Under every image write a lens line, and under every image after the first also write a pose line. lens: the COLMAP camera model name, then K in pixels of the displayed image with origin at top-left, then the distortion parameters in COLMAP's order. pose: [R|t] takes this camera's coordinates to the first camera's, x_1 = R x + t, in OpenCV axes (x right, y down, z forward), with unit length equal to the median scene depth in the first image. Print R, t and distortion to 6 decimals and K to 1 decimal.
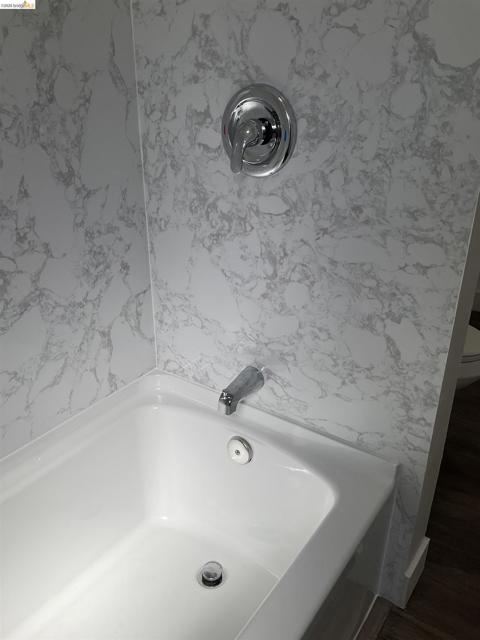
lens RADIAL K [[529.7, 0, 241.9], [0, 529.7, 324.4], [0, 0, 1]] dist [0.052294, -0.100870]
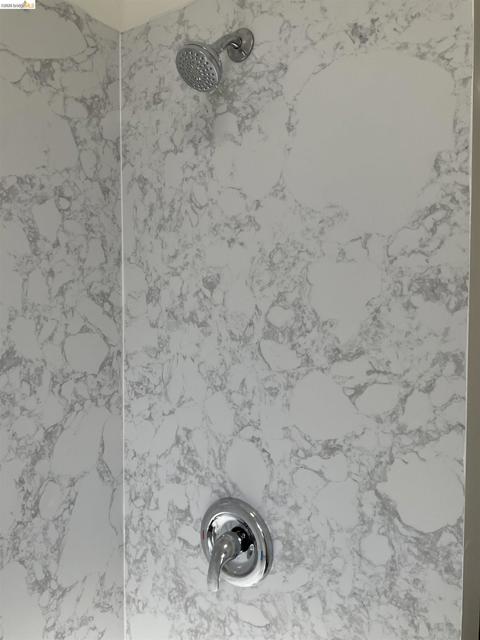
lens RADIAL K [[529.7, 0, 241.8], [0, 529.7, 320.3], [0, 0, 1]] dist [0.052294, -0.100870]
pose [[0.999947, -0.004899, -0.009030, 0.053821], [0.001052, 0.923184, -0.384357, -0.366811], [0.010219, 0.384327, 0.923141, -0.095250]]
